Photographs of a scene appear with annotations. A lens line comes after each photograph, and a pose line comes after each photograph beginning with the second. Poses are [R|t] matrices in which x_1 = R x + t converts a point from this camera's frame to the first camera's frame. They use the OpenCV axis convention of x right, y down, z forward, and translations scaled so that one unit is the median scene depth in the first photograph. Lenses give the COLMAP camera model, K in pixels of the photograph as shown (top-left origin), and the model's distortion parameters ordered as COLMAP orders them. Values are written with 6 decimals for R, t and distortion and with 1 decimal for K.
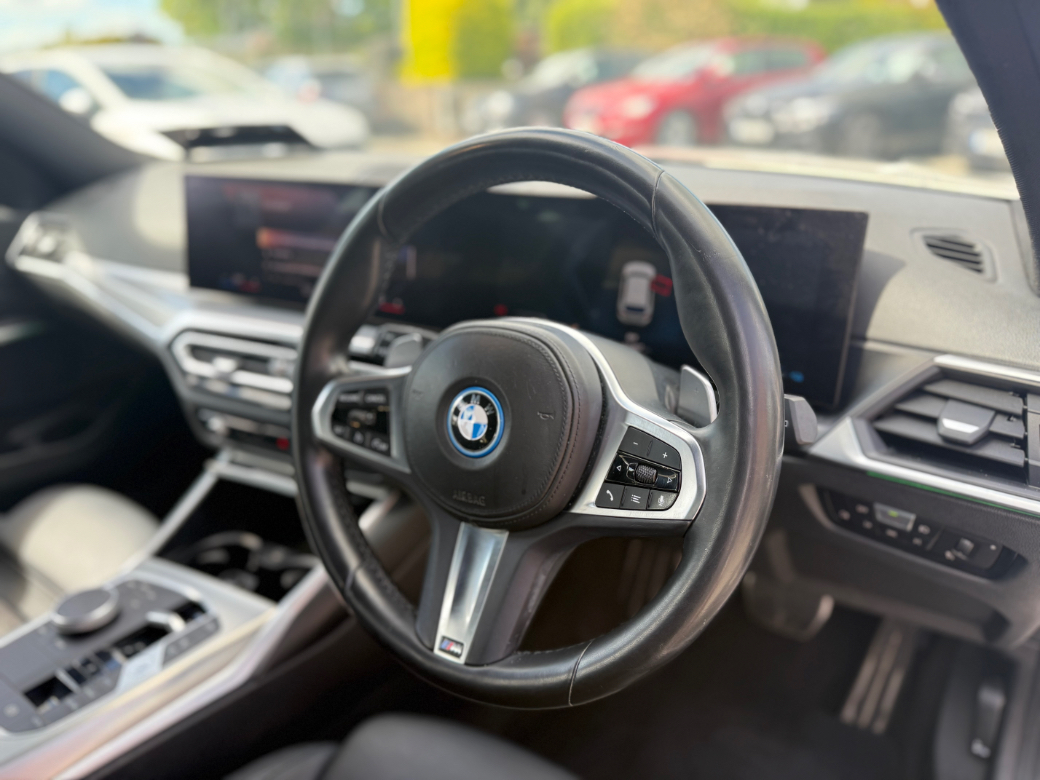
lens RADIAL K [[753.1, 0, 520.0], [0, 753.1, 390.0], [0, 0, 1]] dist [0.004778, -0.007818]
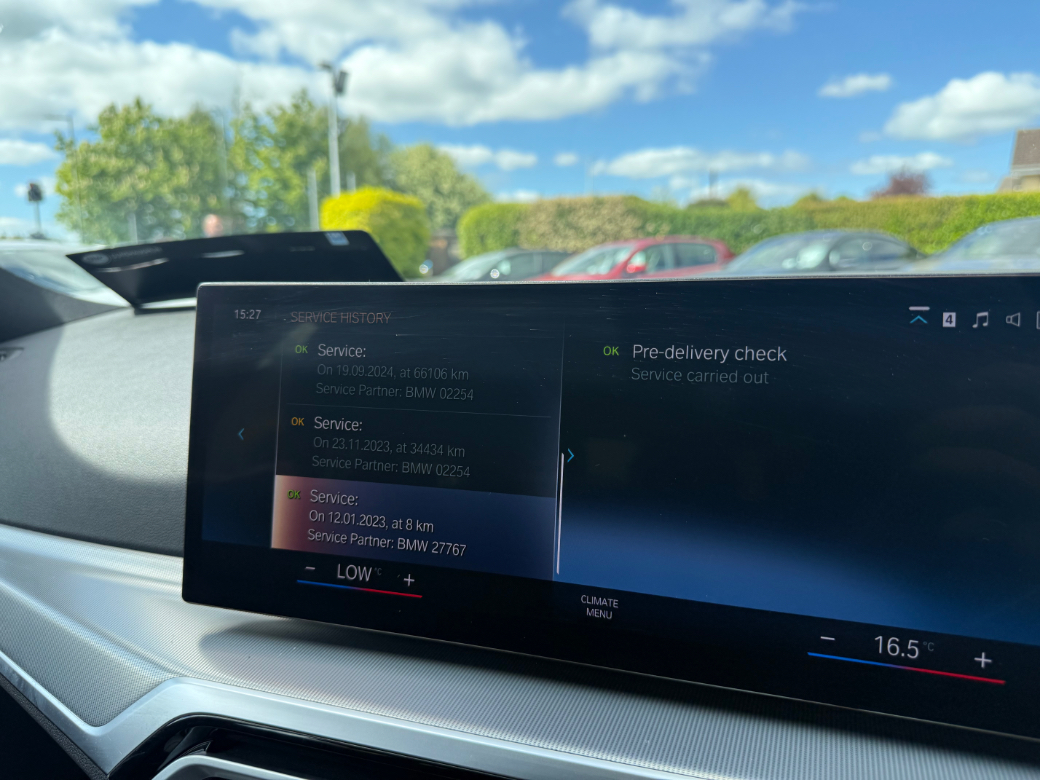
lens RADIAL K [[753.1, 0, 520.0], [0, 753.1, 390.0], [0, 0, 1]] dist [0.004778, -0.007818]
pose [[0.991889, -0.035095, 0.122165, -0.533988], [0.063327, 0.969792, -0.235569, -0.225957], [-0.110207, 0.241395, 0.964149, 1.005063]]
